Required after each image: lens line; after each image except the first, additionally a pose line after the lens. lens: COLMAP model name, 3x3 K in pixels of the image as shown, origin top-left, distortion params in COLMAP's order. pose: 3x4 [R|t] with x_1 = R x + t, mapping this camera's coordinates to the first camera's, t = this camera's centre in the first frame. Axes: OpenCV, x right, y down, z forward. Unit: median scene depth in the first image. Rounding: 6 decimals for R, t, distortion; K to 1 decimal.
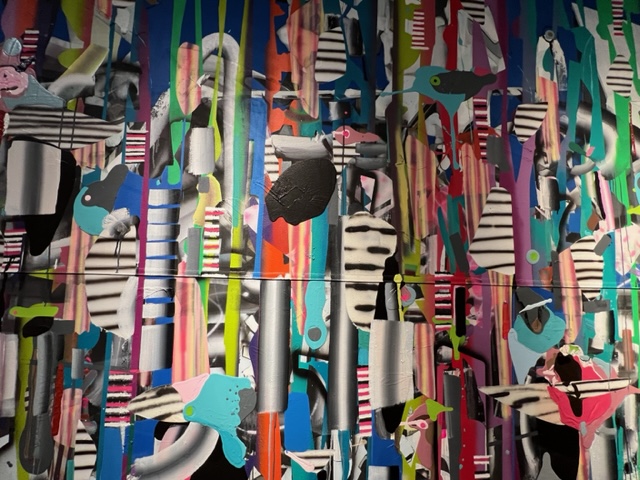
lens RADIAL K [[279.6, 0, 320.3], [0, 279.6, 239.1], [0, 0, 1]] dist [-0.002139, 0.001581]
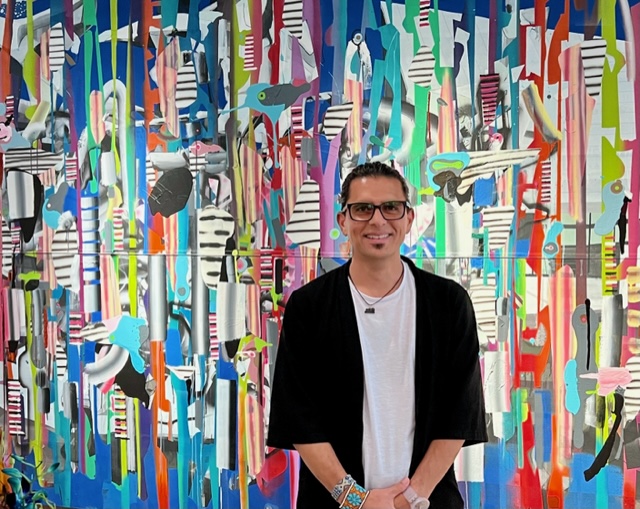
lens RADIAL K [[800.5, 0, 319.5], [0, 800.5, 258.8], [0, 0, 1]] dist [0.099344, 0.000000]
pose [[0.910487, -0.033890, 0.412148, -1.053567], [-0.010951, 0.994311, 0.105953, -0.274079], [-0.413394, -0.100983, 0.904935, -2.980520]]
